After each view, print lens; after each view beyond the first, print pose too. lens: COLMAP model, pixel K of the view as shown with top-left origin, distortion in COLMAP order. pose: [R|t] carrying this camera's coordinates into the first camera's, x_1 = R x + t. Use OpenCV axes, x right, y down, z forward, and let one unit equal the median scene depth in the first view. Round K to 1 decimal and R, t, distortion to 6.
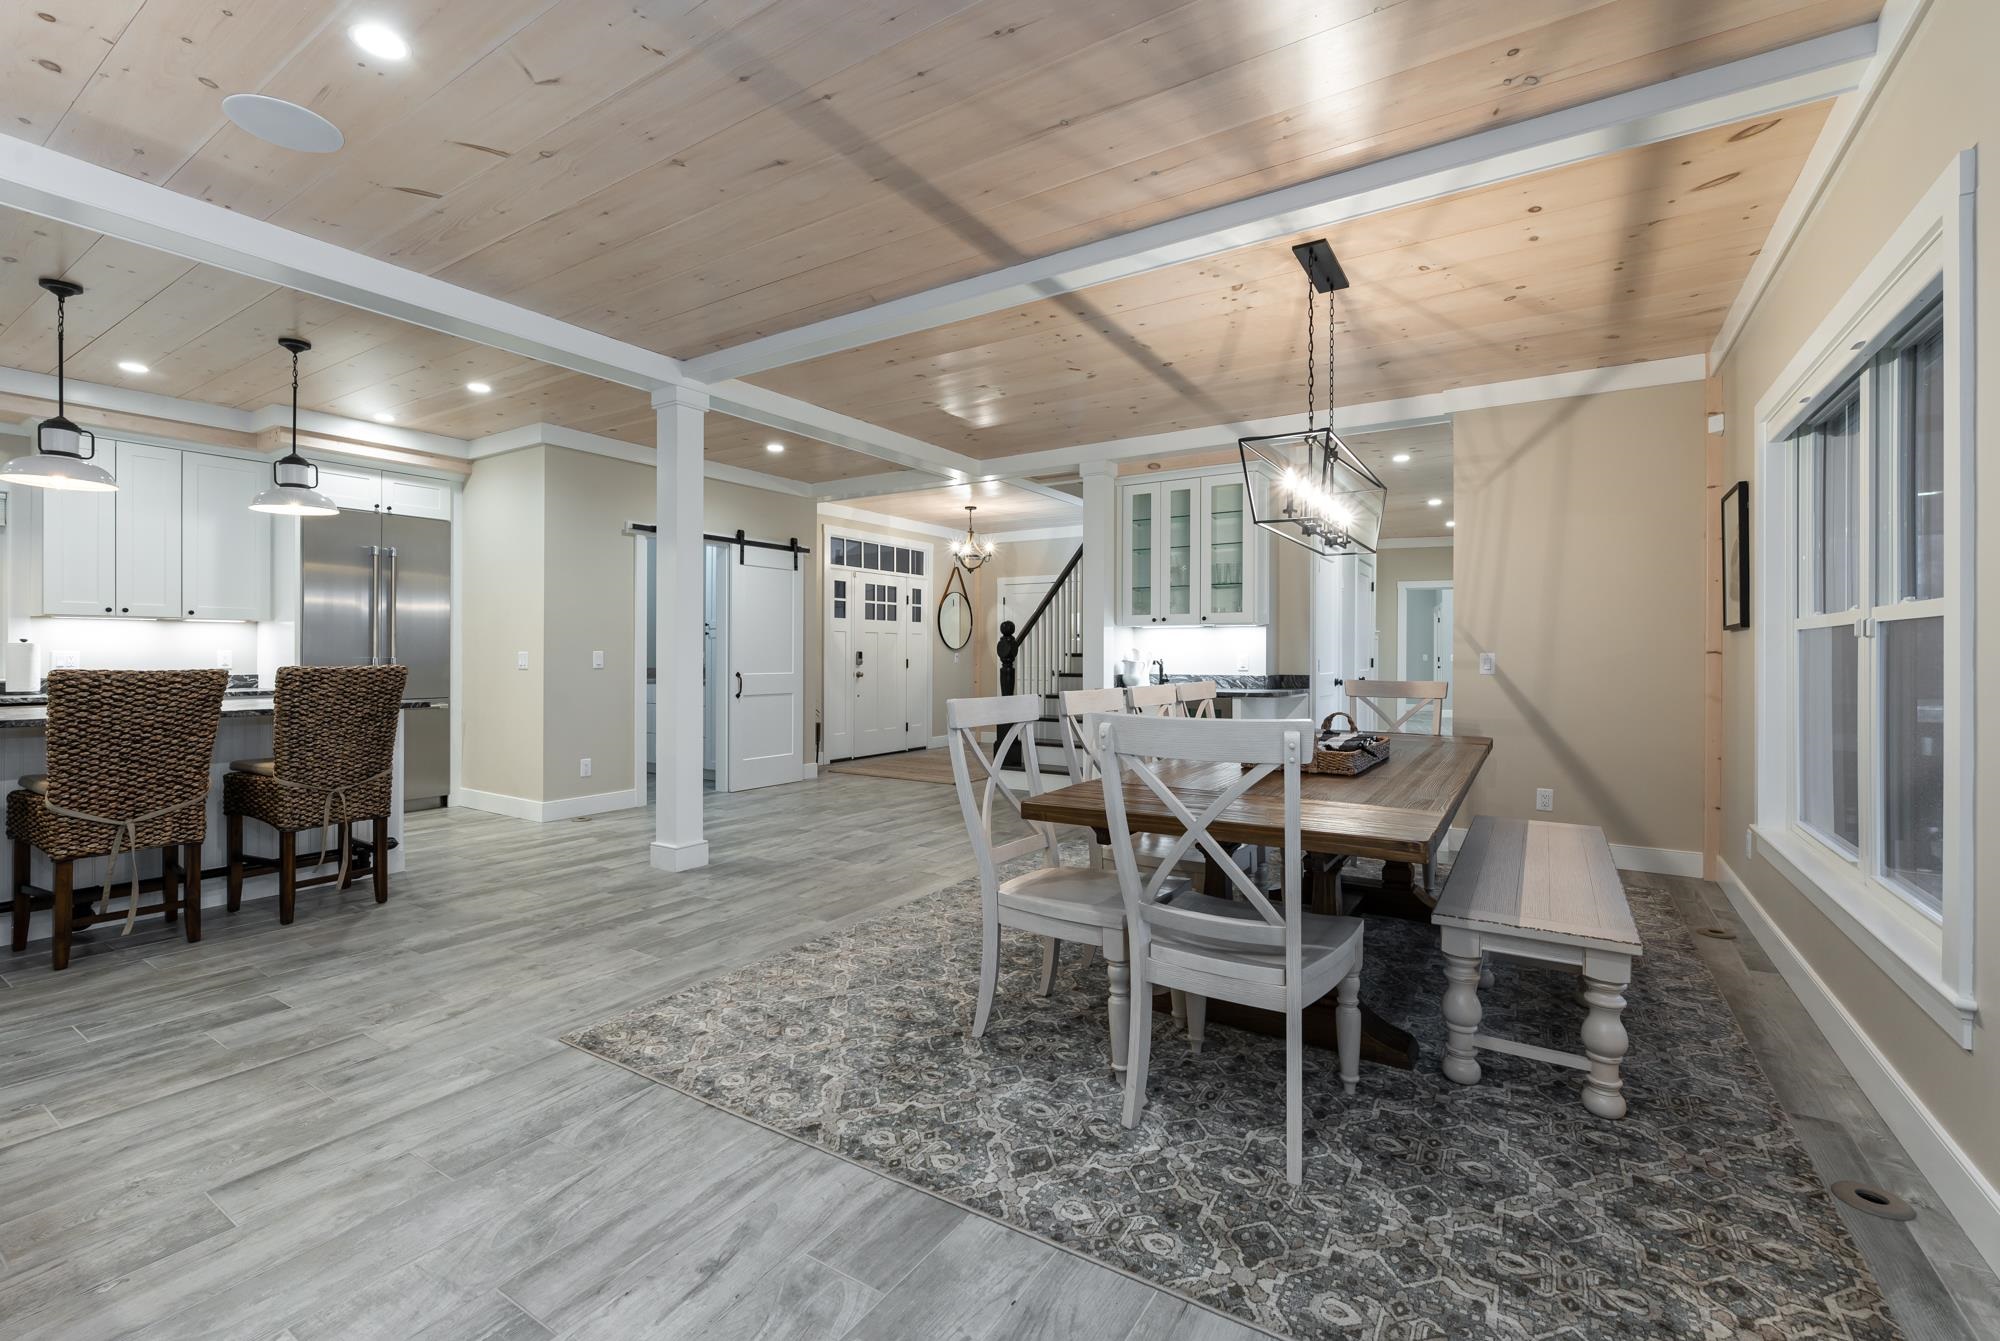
lens RADIAL K [[876.7, 0, 984.5], [0, 876.7, 662.1], [0, 0, 1]] dist [-0.002046, 0.000211]
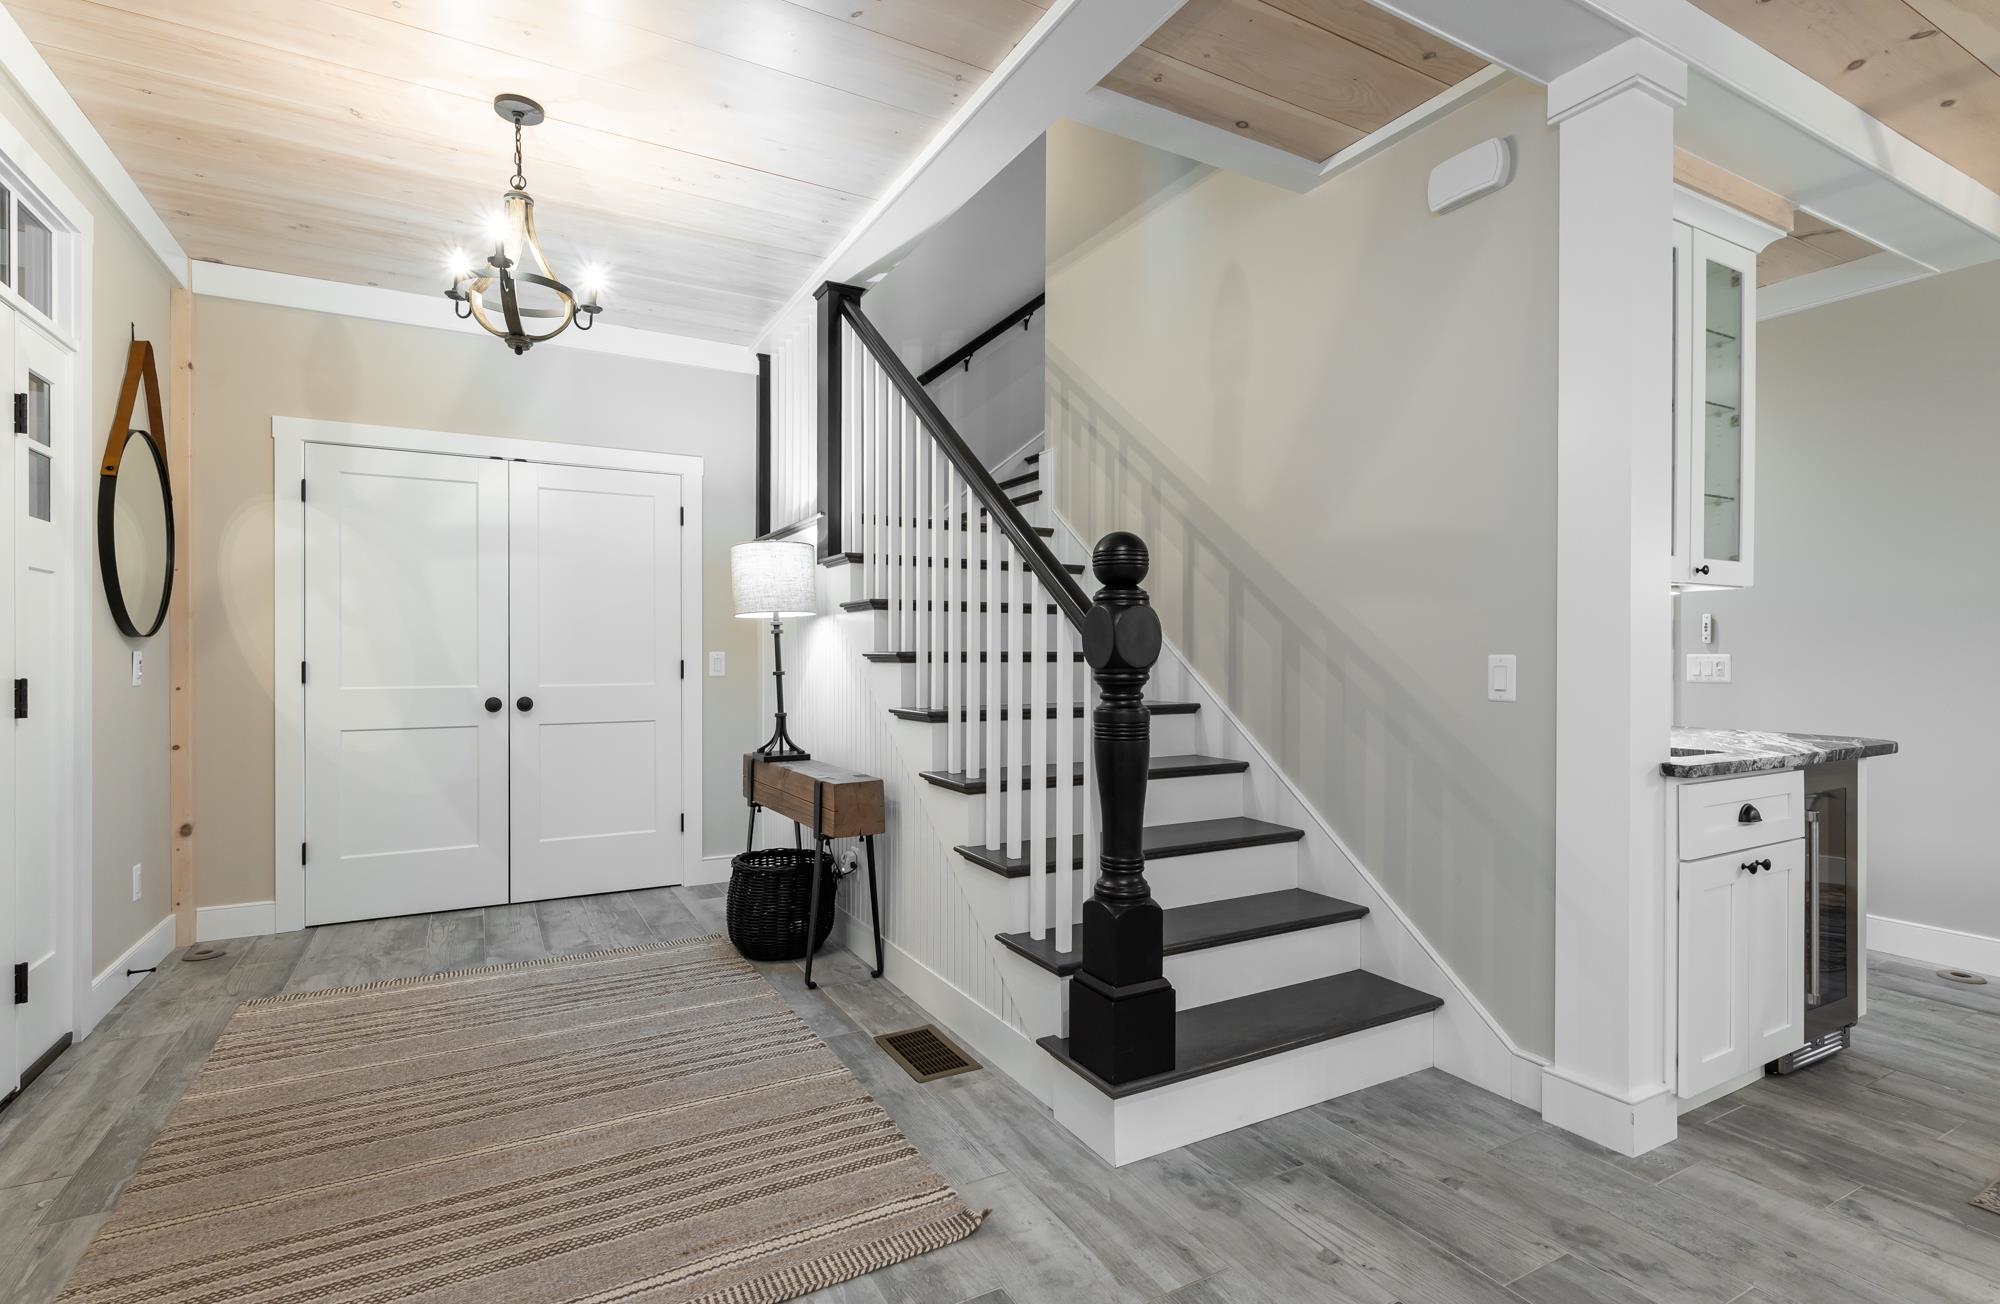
lens RADIAL K [[948.7, 0, 1000.0], [0, 948.7, 652.0], [0, 0, 1]] dist [0.002512, 0.000357]
pose [[0.466702, -0.003815, 0.884407, -0.292473], [0.008763, 0.999962, -0.000311, -0.012566], [-0.884371, 0.007895, 0.466717, 1.045356]]
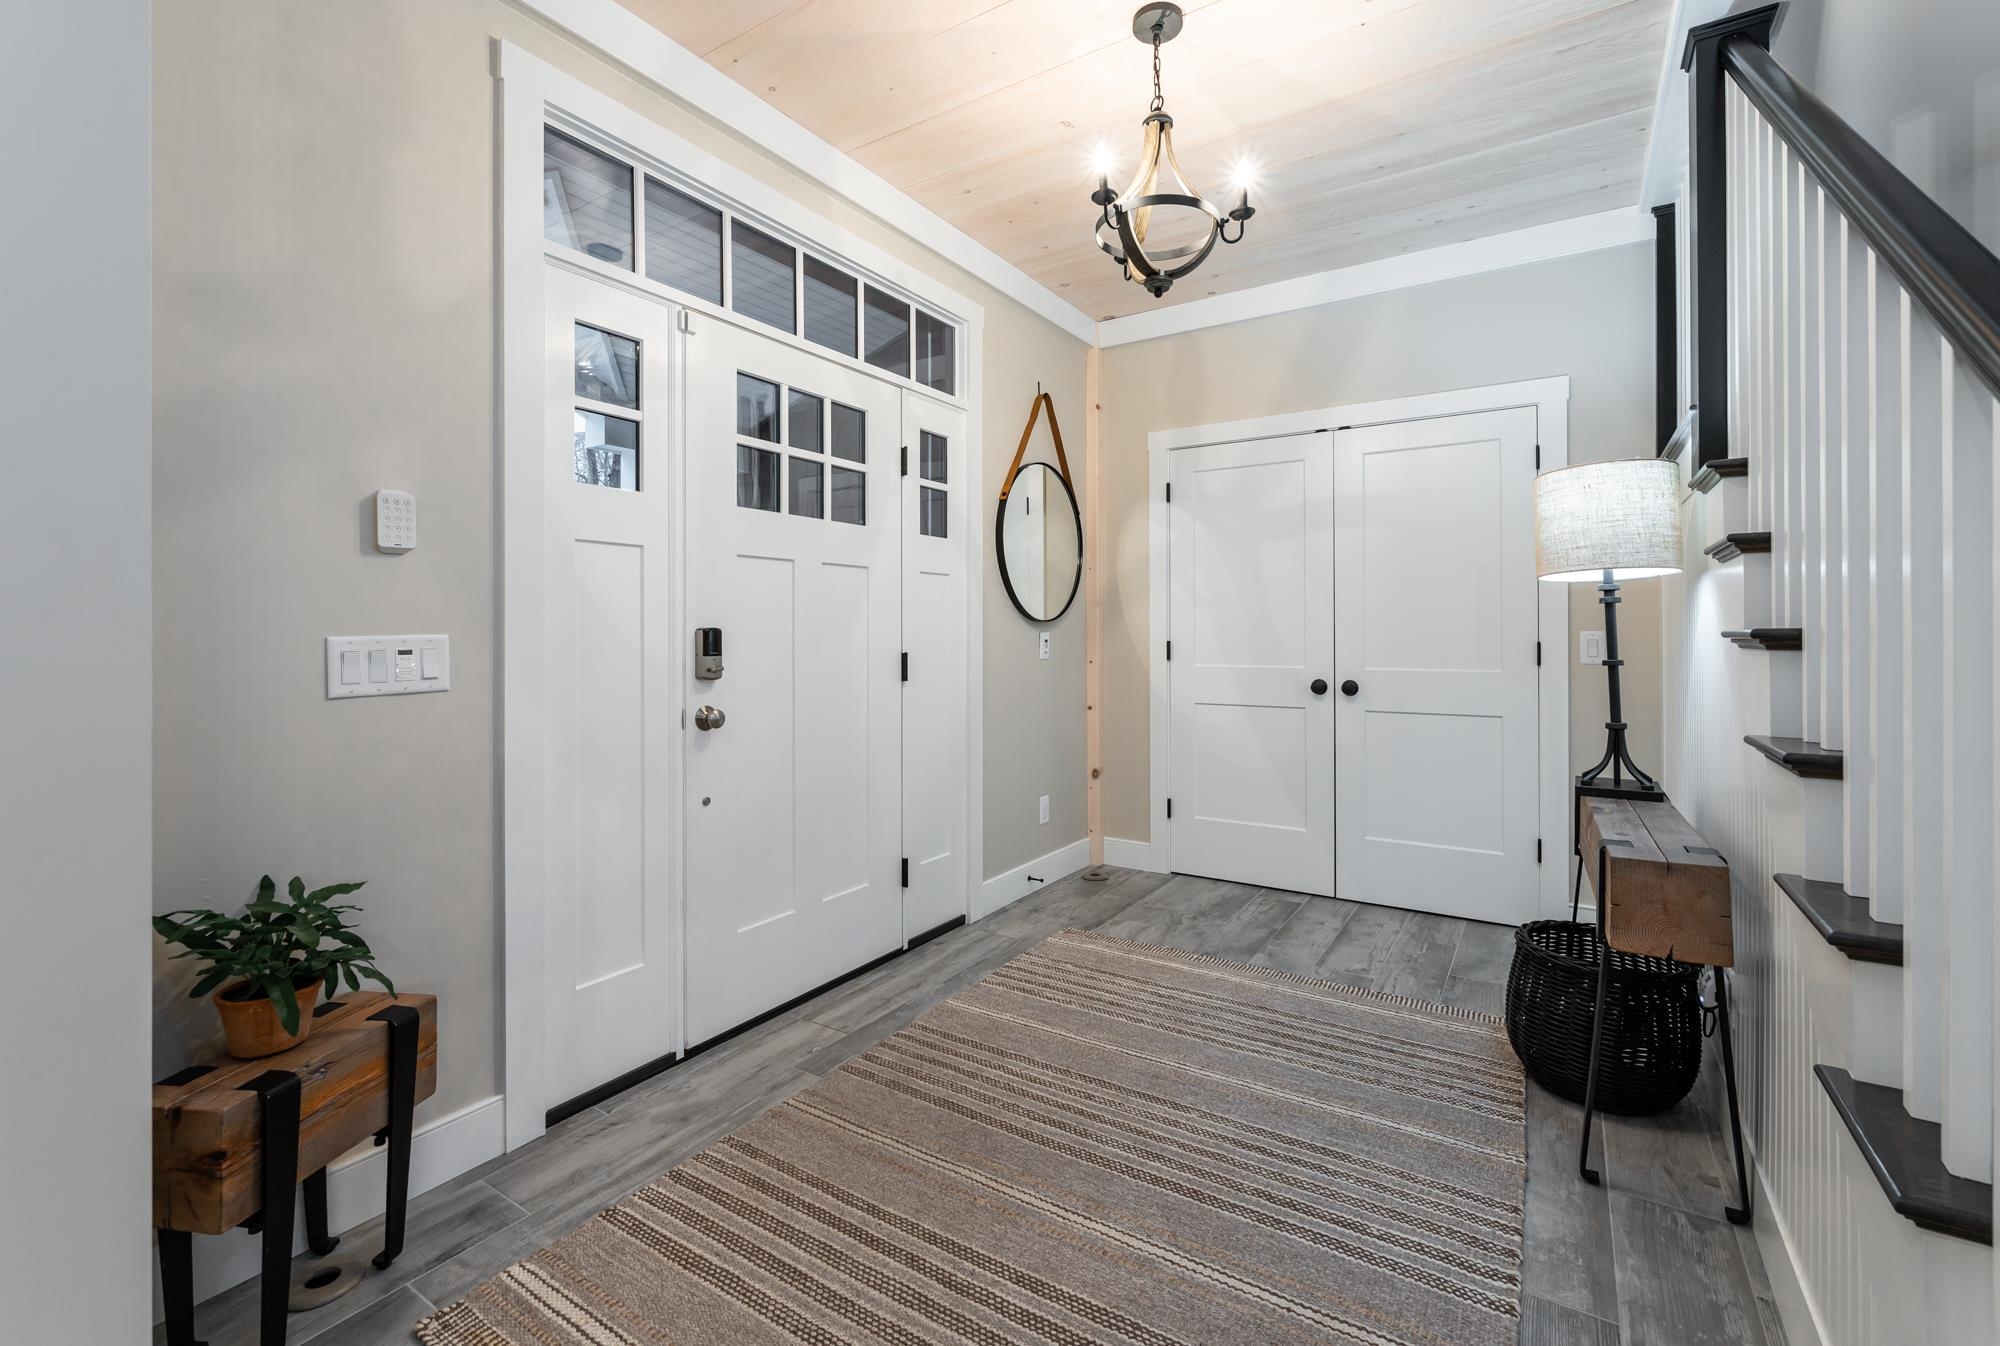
lens RADIAL K [[855.5, 0, 1015.6], [0, 855.5, 631.9], [0, 0, 1]] dist [-0.003441, -0.000635]
pose [[0.999869, -0.006448, 0.014859, -0.083662], [0.006610, 0.999919, -0.010878, -0.011253], [-0.014788, 0.010975, 0.999830, 1.095049]]
